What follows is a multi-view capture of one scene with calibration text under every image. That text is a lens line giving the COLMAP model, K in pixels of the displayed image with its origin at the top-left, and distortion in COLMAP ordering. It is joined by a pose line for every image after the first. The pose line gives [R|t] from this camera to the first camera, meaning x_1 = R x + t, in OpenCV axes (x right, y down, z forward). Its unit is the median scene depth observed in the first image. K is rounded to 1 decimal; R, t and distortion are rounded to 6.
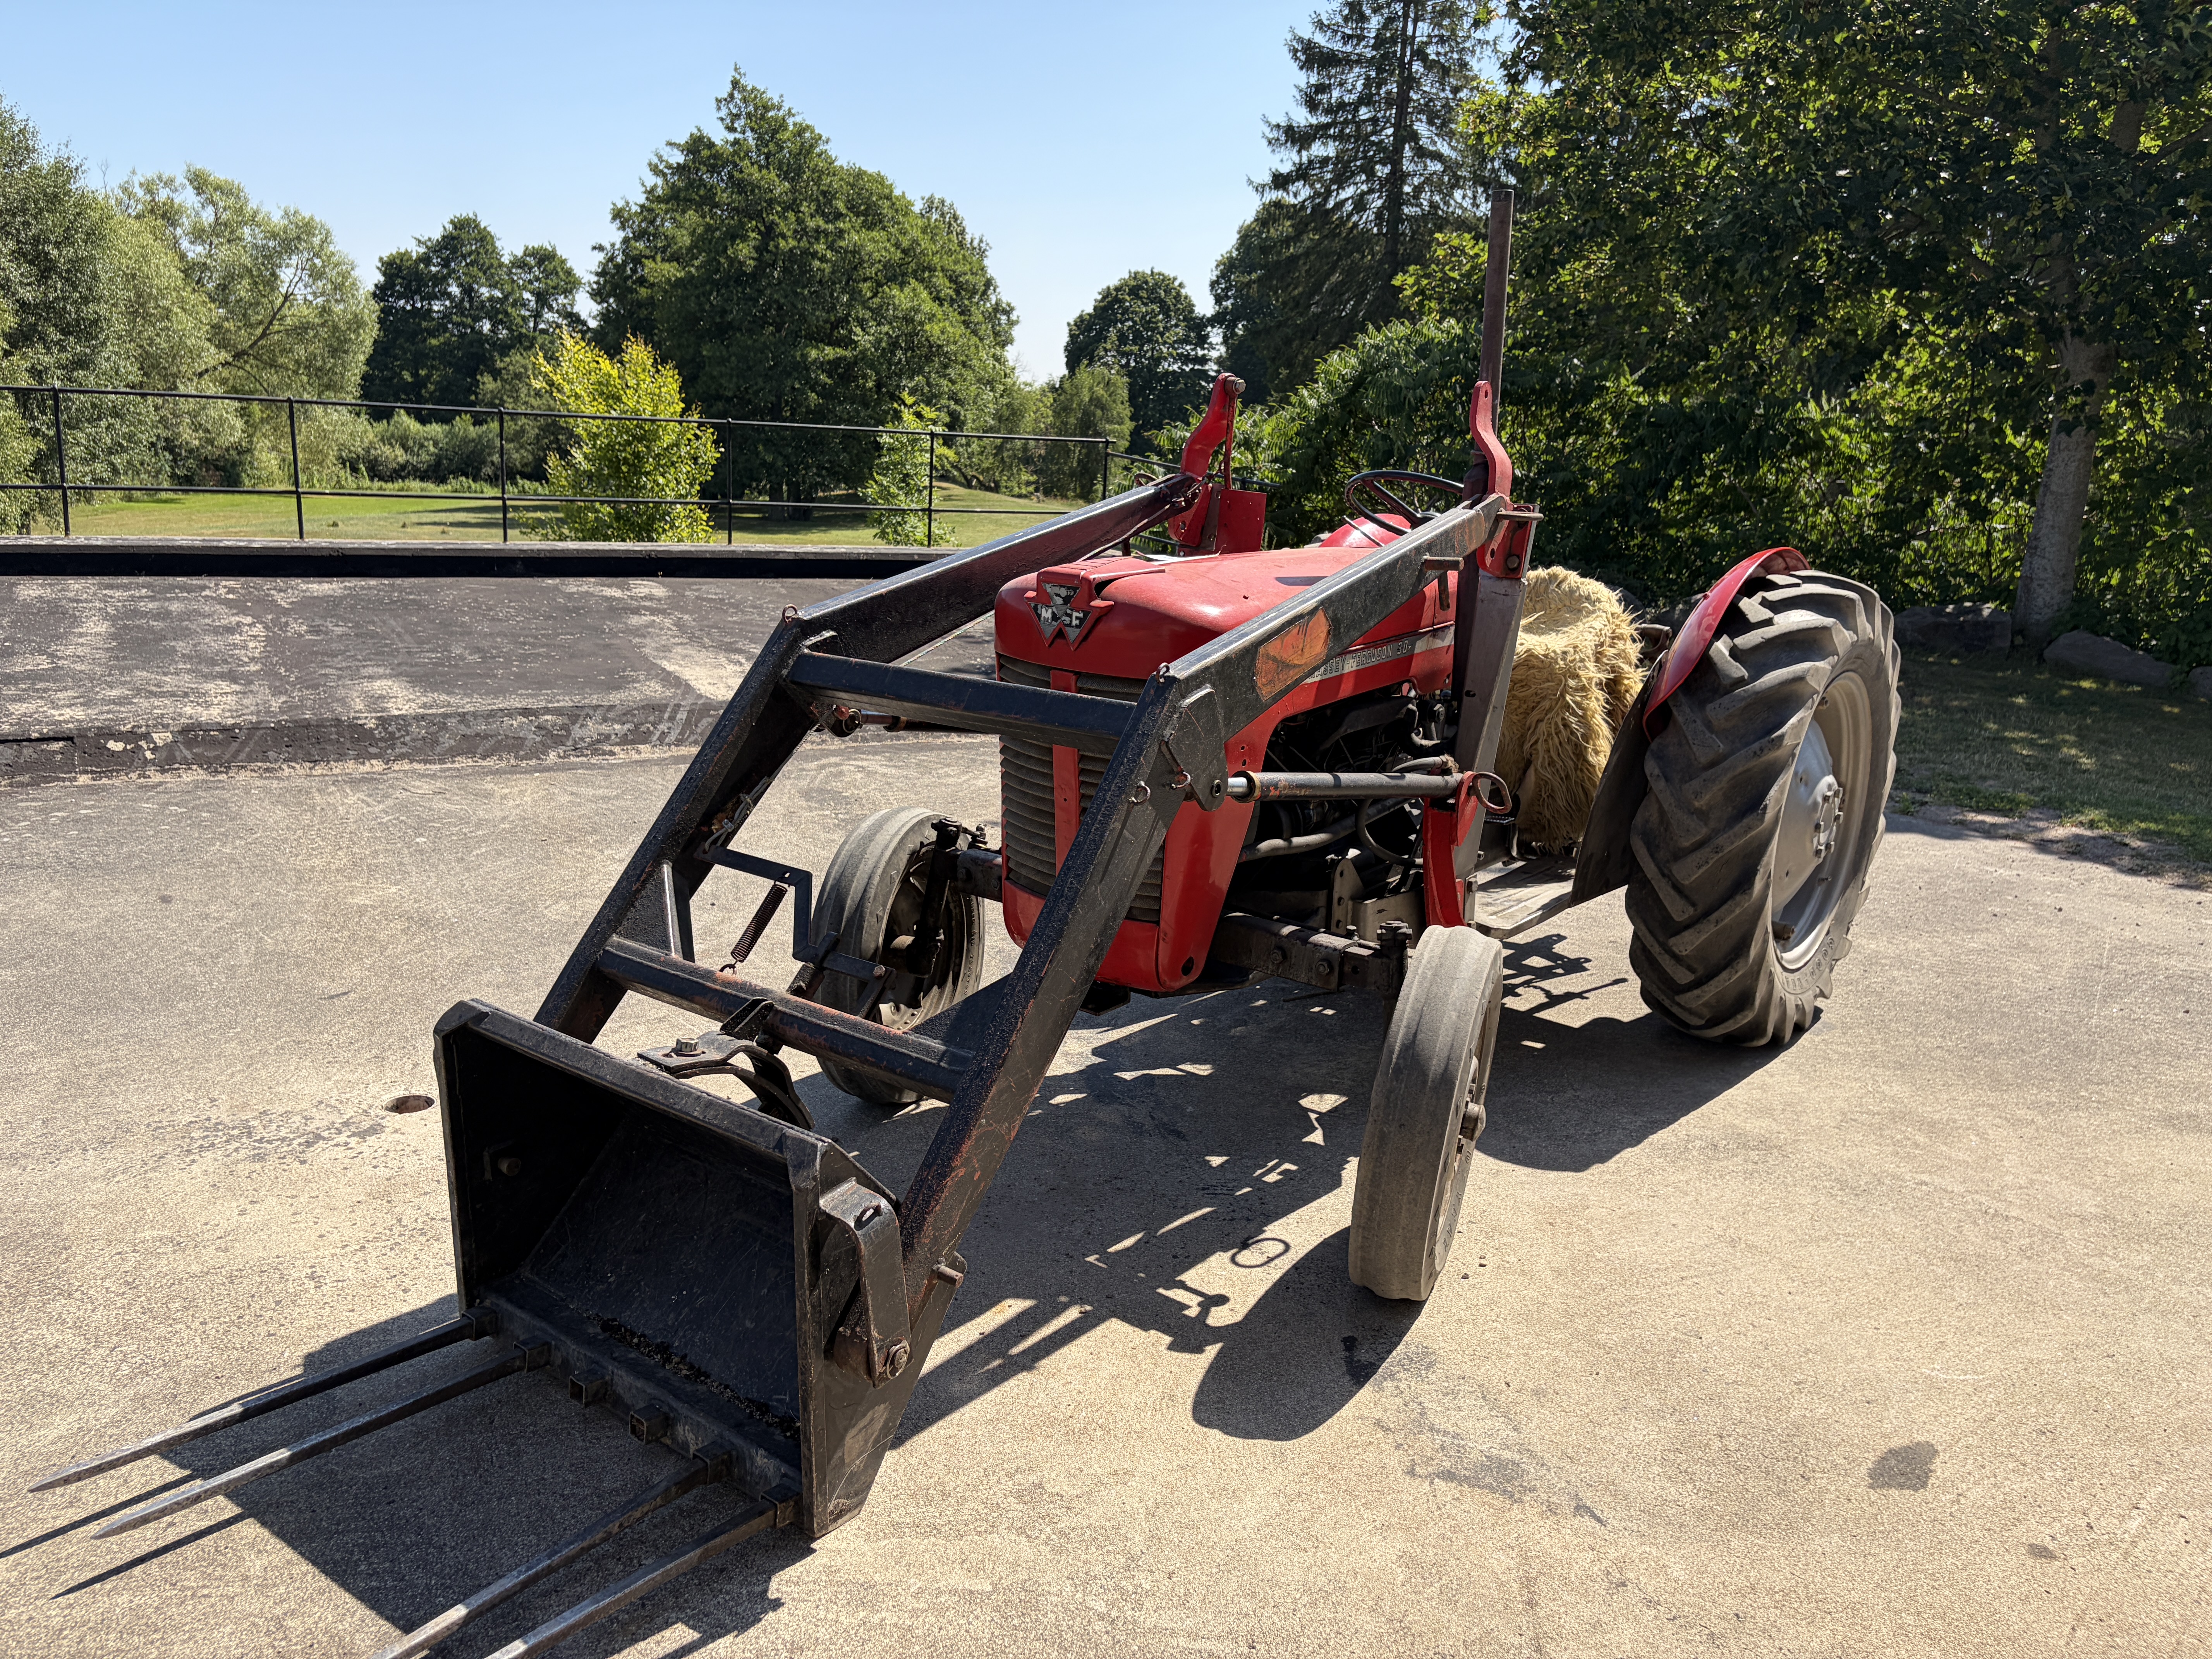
lens RADIAL K [[1690.6, 0, 1138.6], [0, 1690.6, 807.7], [0, 0, 1]] dist [0.051734, -0.062479]
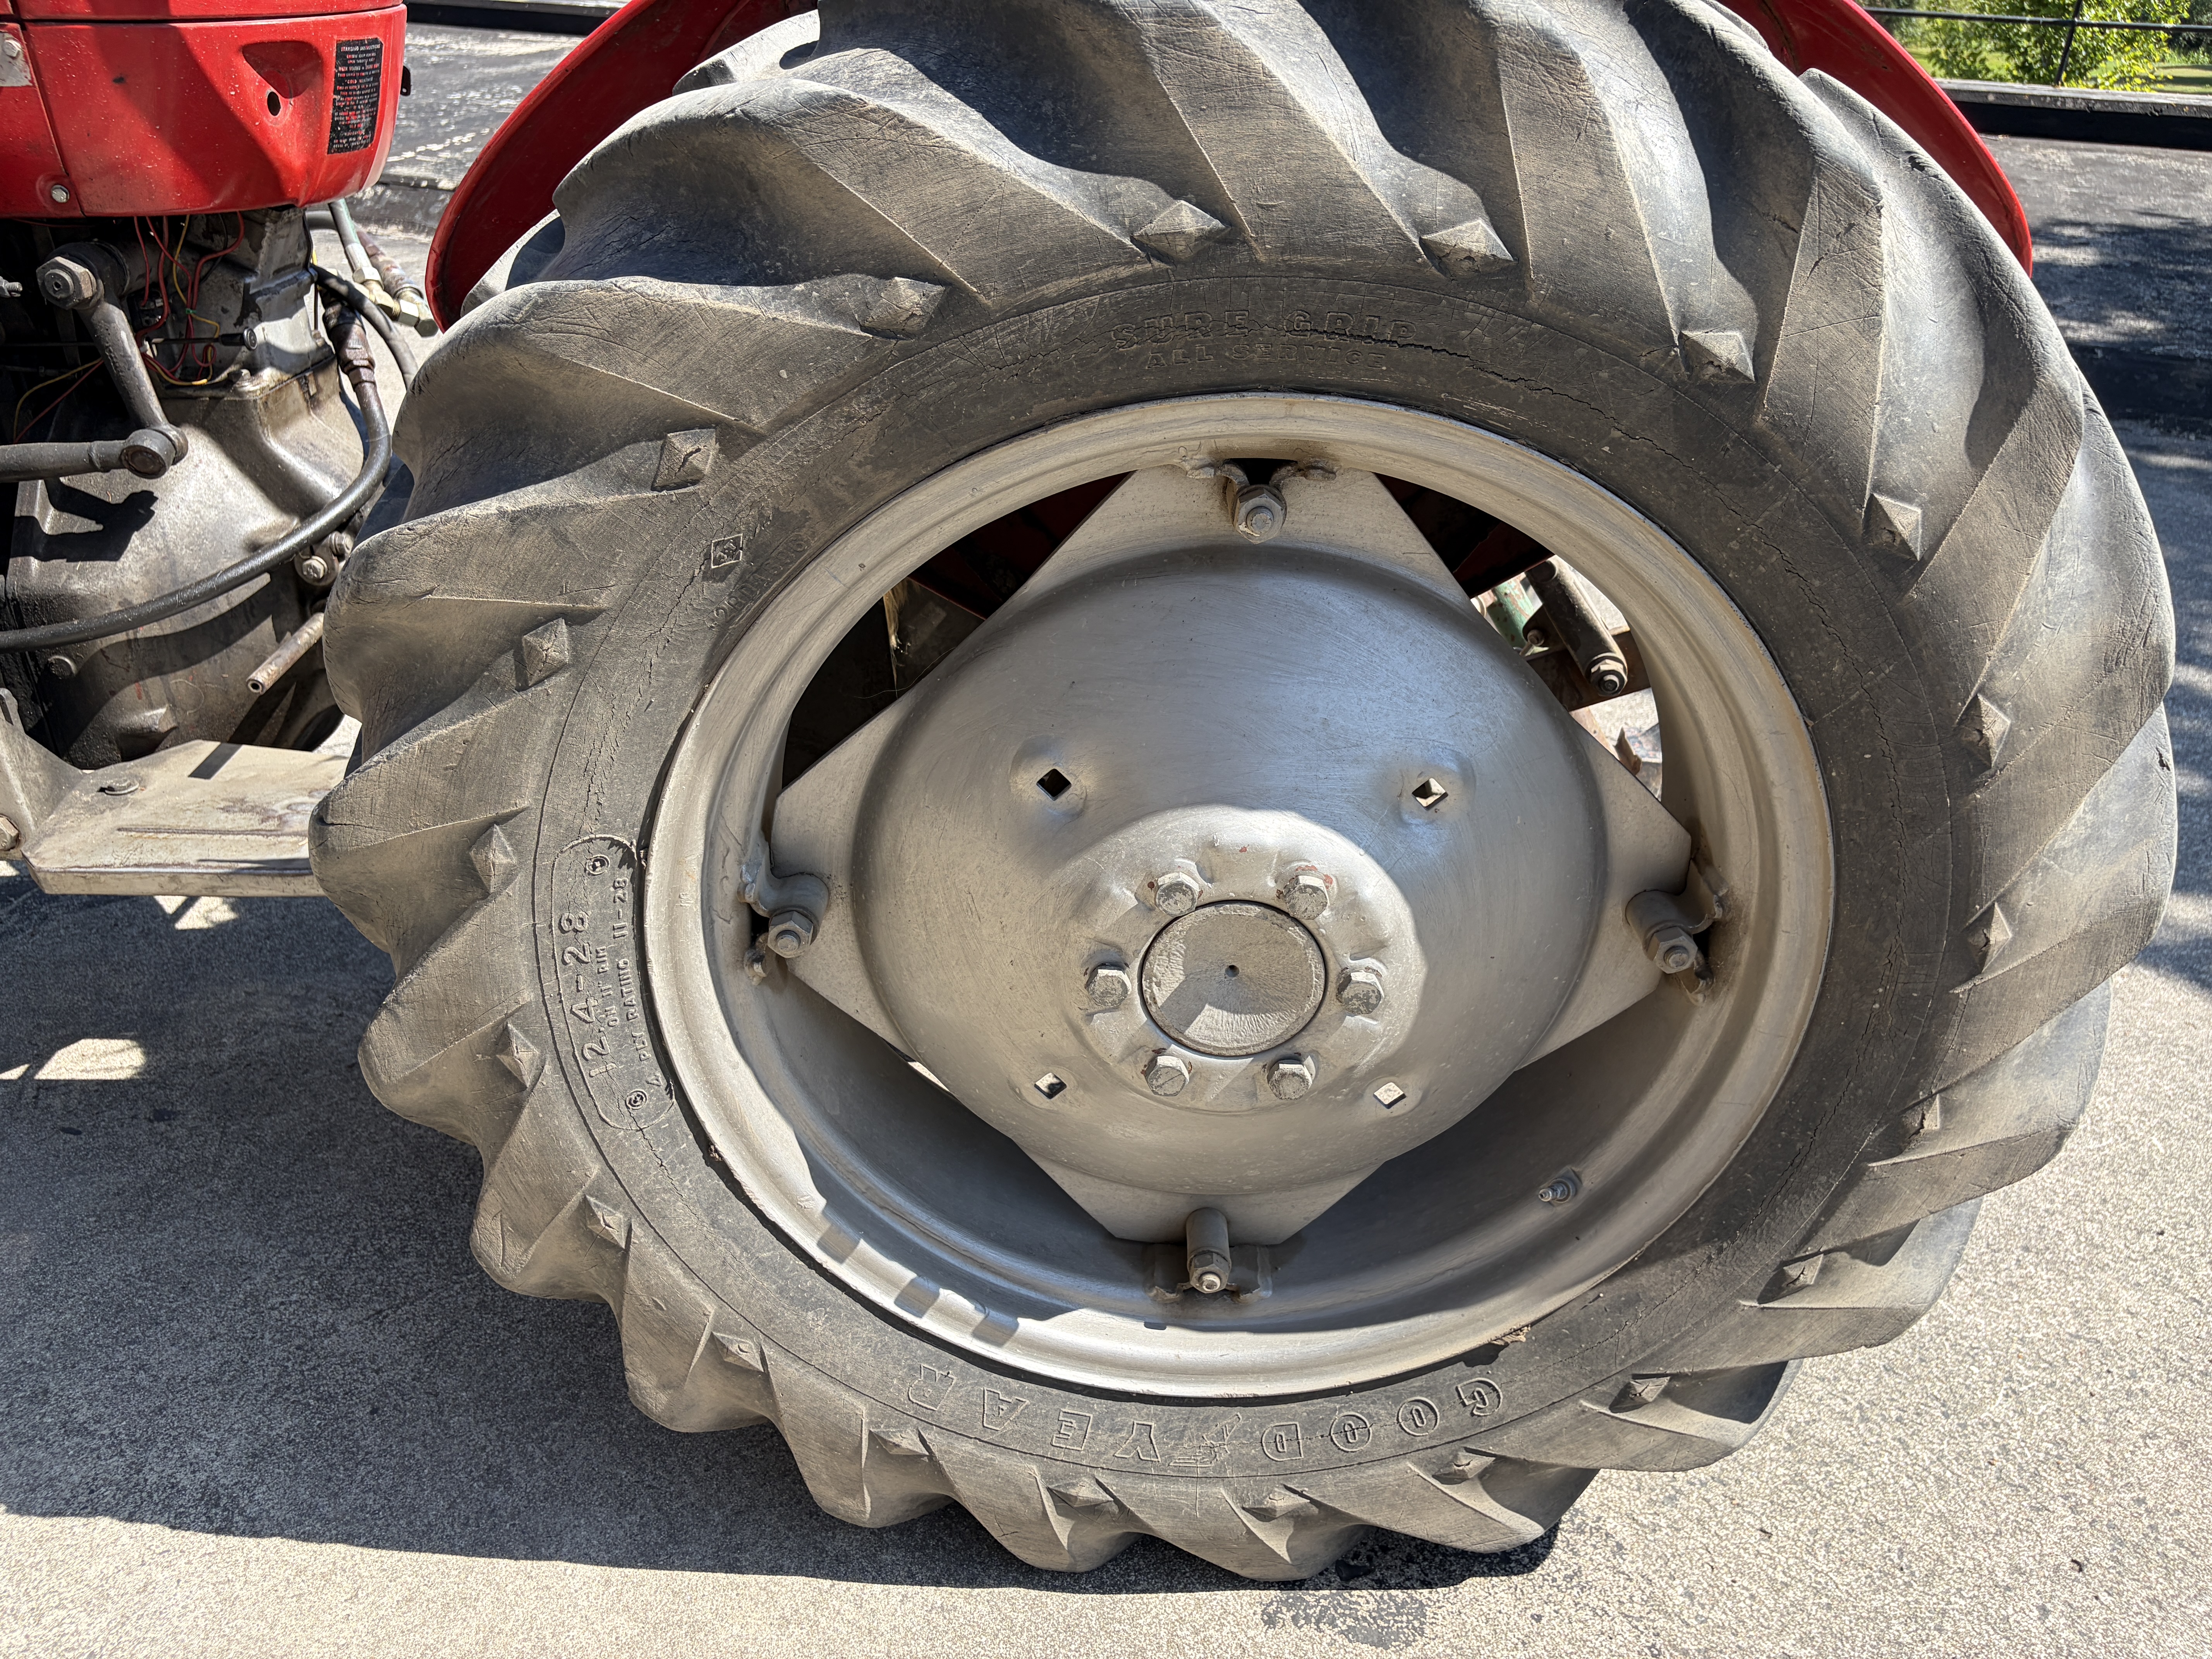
lens RADIAL K [[1690.6, 0, 1118.8], [0, 1690.6, 821.6], [0, 0, 1]] dist [0.051734, -0.062479]
pose [[0.614345, 0.345857, -0.709199, 0.526804], [-0.171689, 0.935874, 0.307675, -0.083694], [0.770132, -0.067257, 0.634329, 0.768002]]
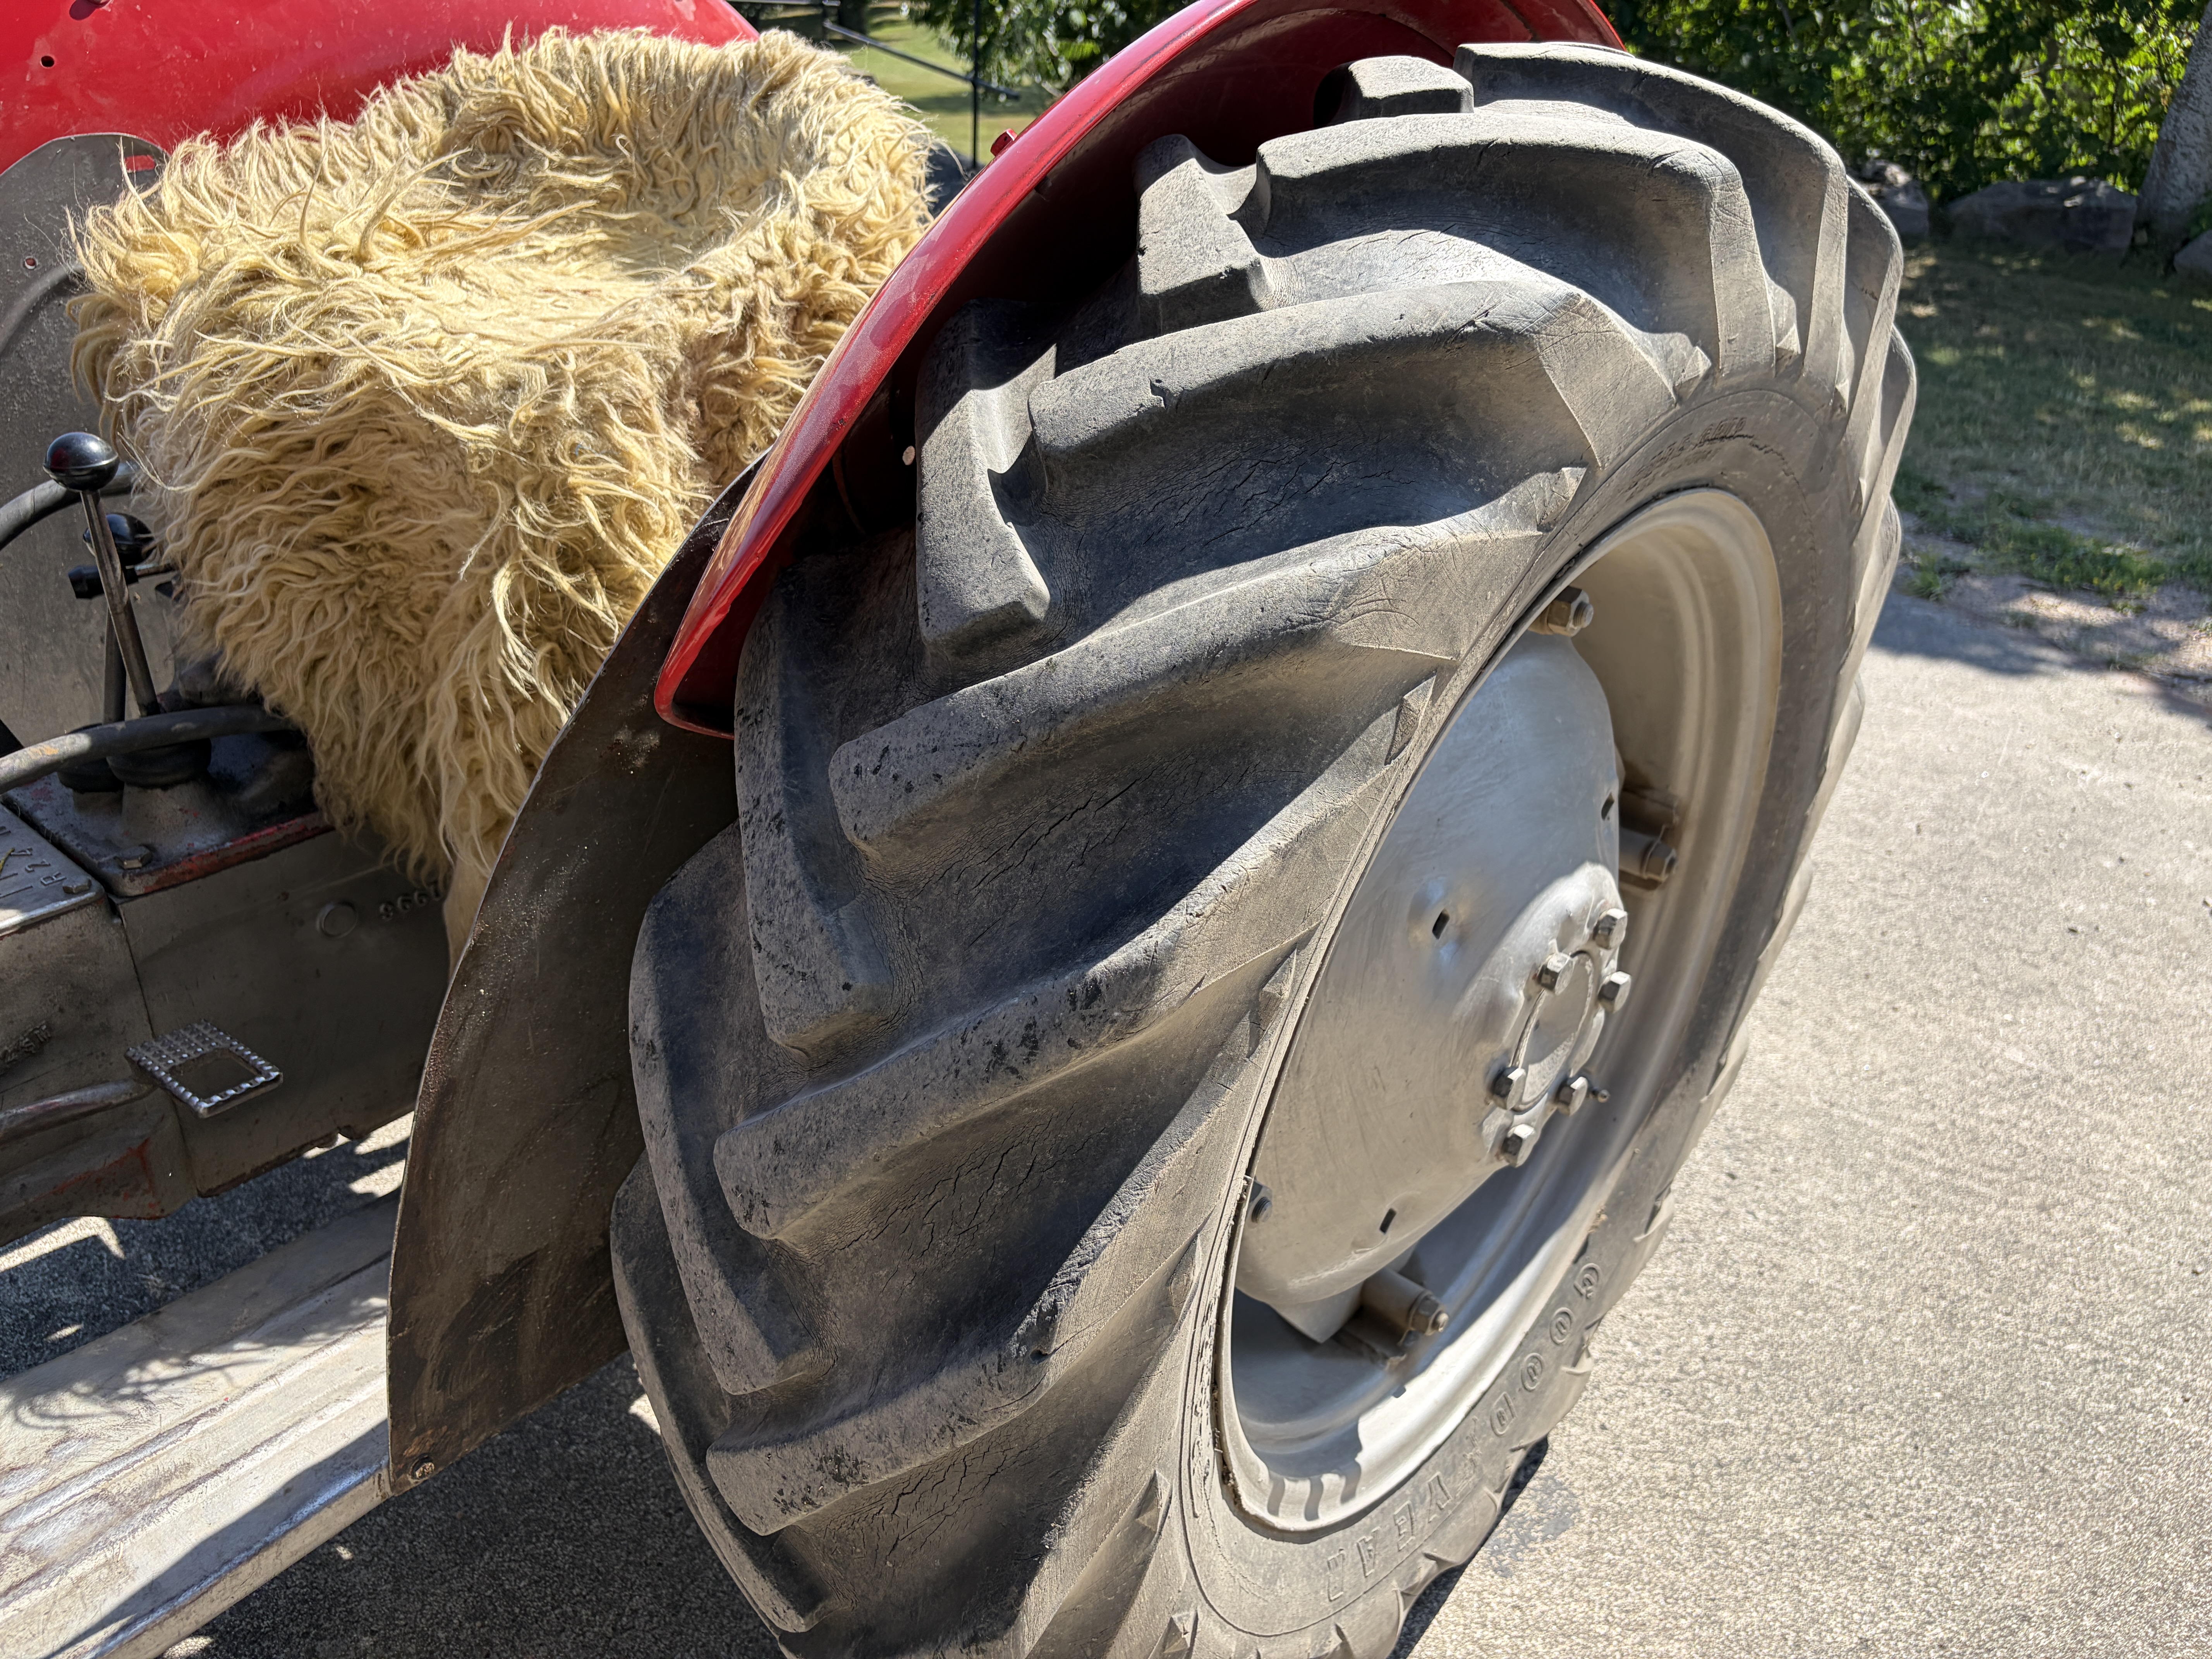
lens RADIAL K [[1690.6, 0, 1135.3], [0, 1690.6, 832.8], [0, 0, 1]] dist [0.051734, -0.062479]
pose [[0.999609, 0.025887, -0.010570, 0.314407], [-0.022341, 0.966738, 0.254790, -0.085472], [0.016814, -0.254454, 0.966939, 0.687726]]
